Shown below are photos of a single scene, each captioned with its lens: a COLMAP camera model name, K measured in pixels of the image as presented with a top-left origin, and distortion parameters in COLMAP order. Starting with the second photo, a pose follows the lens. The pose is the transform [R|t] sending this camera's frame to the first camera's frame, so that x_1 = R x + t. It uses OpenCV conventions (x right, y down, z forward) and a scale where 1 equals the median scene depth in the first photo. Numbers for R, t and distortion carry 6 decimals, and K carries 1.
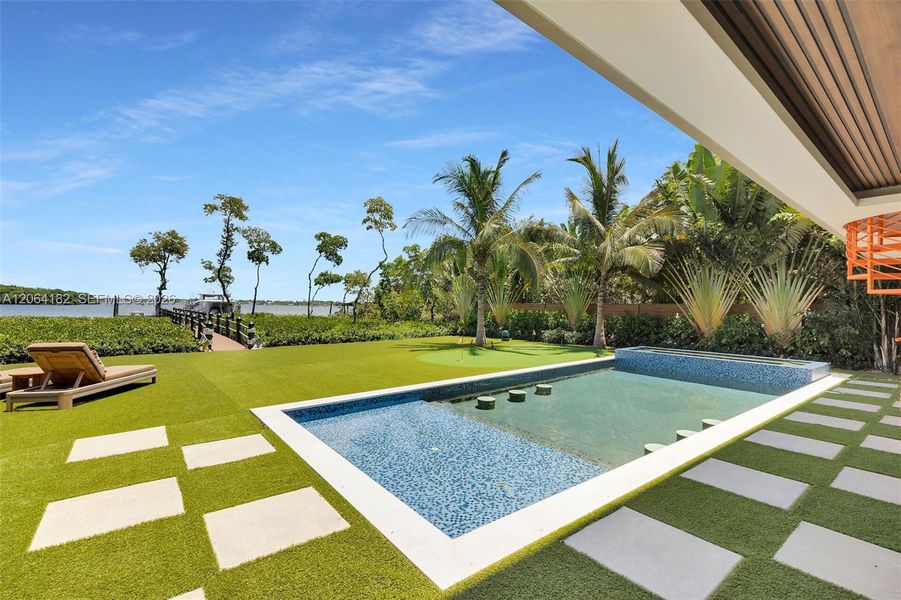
lens RADIAL K [[402.3, 0, 452.9], [0, 402.3, 294.9], [0, 0, 1]] dist [-0.000085, 0.000083]
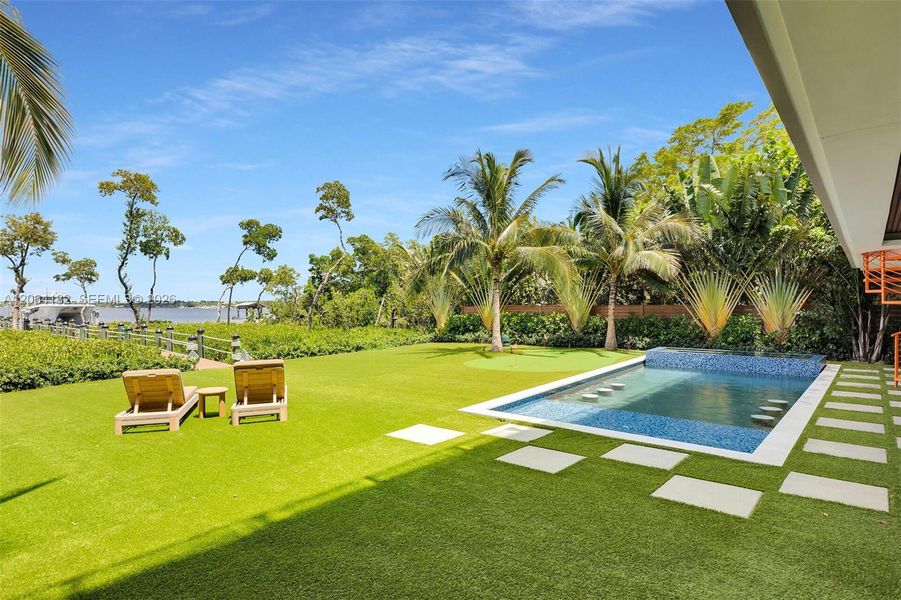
lens RADIAL K [[507.9, 0, 450.5], [0, 507.9, 300.0], [0, 0, 1]] dist [0.015917, -0.000130]
pose [[0.978752, -0.013995, 0.204568, -0.234291], [0.009980, 0.999737, 0.020645, -0.019148], [-0.204803, -0.018165, 0.978635, -0.131747]]
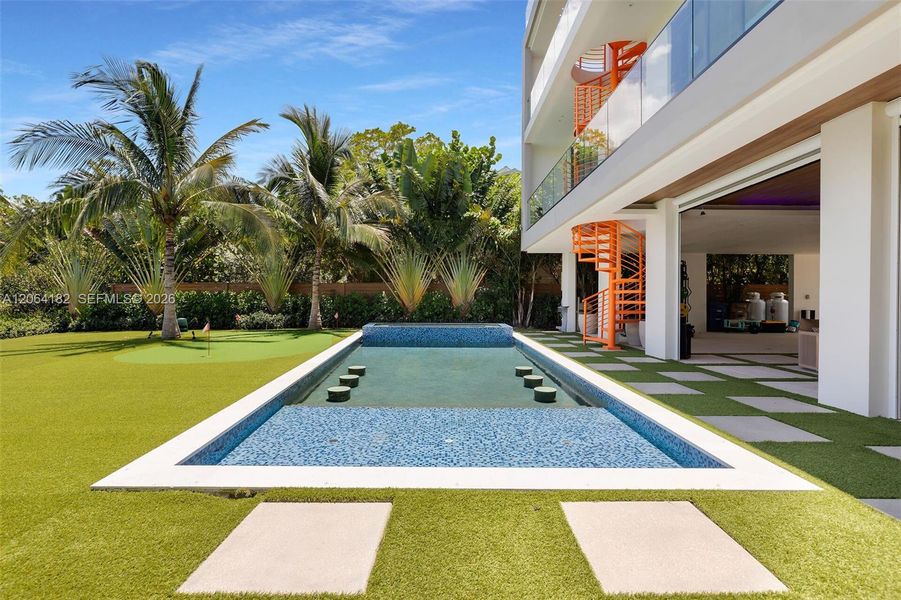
lens RADIAL K [[421.6, 0, 453.8], [0, 421.6, 303.1], [0, 0, 1]] dist [-0.001643, -0.000255]
pose [[0.620649, -0.027705, 0.783599, -0.168581], [-0.015747, 0.998734, 0.047783, 0.015213], [-0.783930, -0.041996, 0.619427, 0.113374]]
